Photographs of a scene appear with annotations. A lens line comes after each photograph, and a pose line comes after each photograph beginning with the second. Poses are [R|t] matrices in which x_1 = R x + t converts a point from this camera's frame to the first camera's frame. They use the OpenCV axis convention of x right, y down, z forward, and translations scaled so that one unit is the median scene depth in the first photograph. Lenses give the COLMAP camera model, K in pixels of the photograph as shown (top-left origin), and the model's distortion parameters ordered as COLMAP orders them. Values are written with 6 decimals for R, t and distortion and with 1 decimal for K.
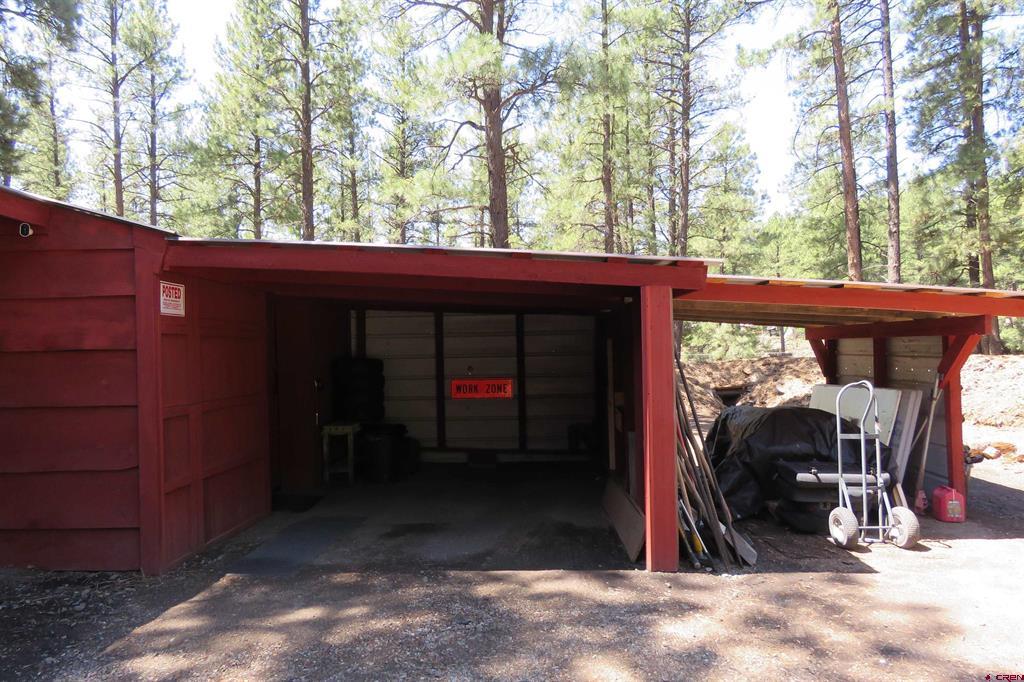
lens RADIAL K [[655.9, 0, 512.4], [0, 655.9, 344.4], [0, 0, 1]] dist [0.004163, -0.010594]
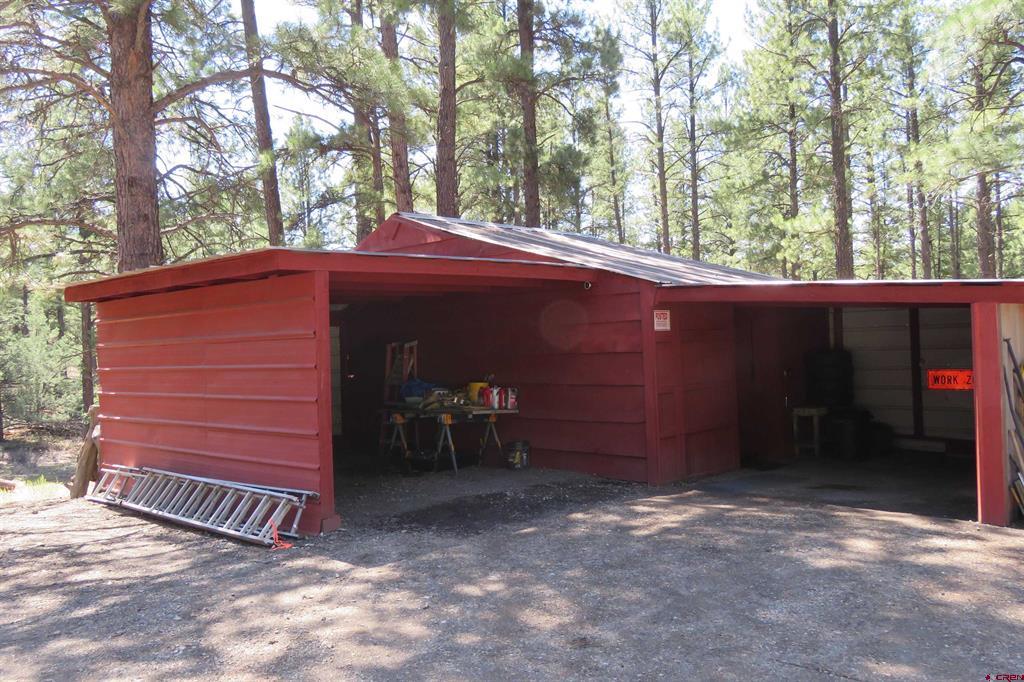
lens RADIAL K [[837.8, 0, 512.0], [0, 837.8, 341.2], [0, 0, 1]] dist [0.003150, 0.000260]
pose [[0.738965, -0.011473, -0.673646, 0.236285], [0.029789, 0.999434, 0.015656, -0.023999], [0.673085, -0.031636, 0.738888, -0.306498]]
